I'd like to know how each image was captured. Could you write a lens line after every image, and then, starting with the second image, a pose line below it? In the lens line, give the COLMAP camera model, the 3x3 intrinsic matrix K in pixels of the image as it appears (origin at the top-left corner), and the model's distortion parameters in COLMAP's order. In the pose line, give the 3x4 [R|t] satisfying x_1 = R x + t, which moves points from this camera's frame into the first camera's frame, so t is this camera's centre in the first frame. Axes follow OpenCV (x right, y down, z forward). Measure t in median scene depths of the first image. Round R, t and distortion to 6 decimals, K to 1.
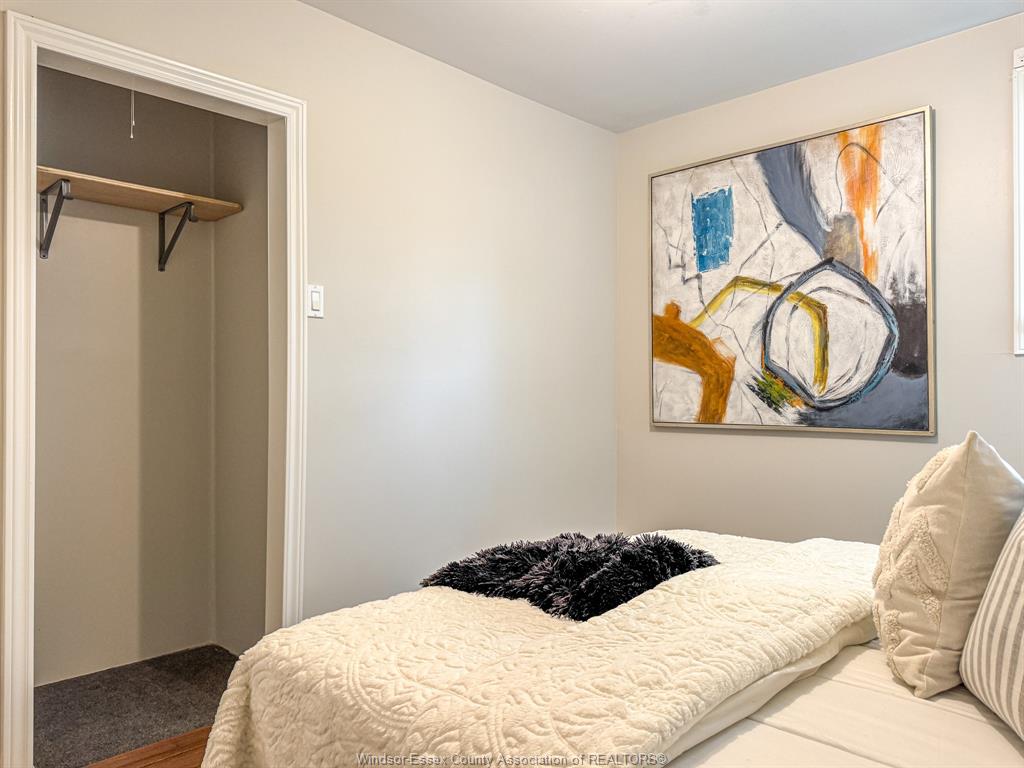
lens RADIAL K [[723.2, 0, 513.9], [0, 723.2, 384.2], [0, 0, 1]] dist [0.105961, -0.140381]
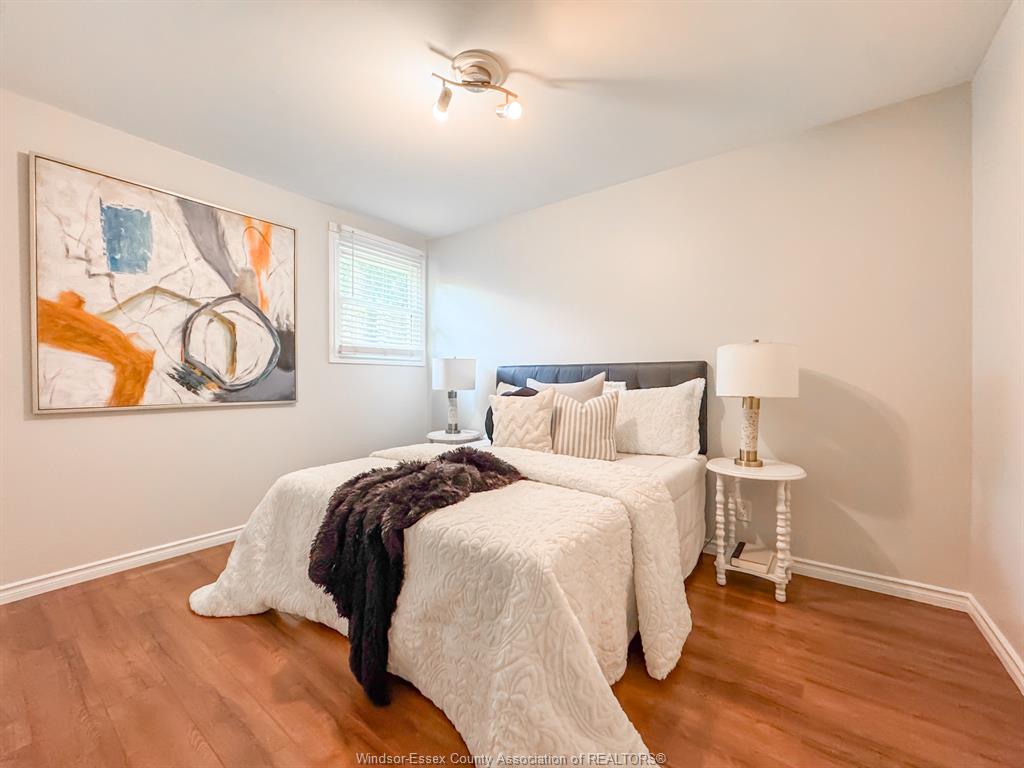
lens RADIAL K [[419.1, 0, 515.0], [0, 419.1, 383.0], [0, 0, 1]] dist [-0.006270, 0.000346]
pose [[-0.126287, 0.002269, 0.991991, -0.492395], [-0.006211, 0.999976, -0.003078, 0.016275], [-0.991974, -0.006550, -0.126270, 0.499593]]
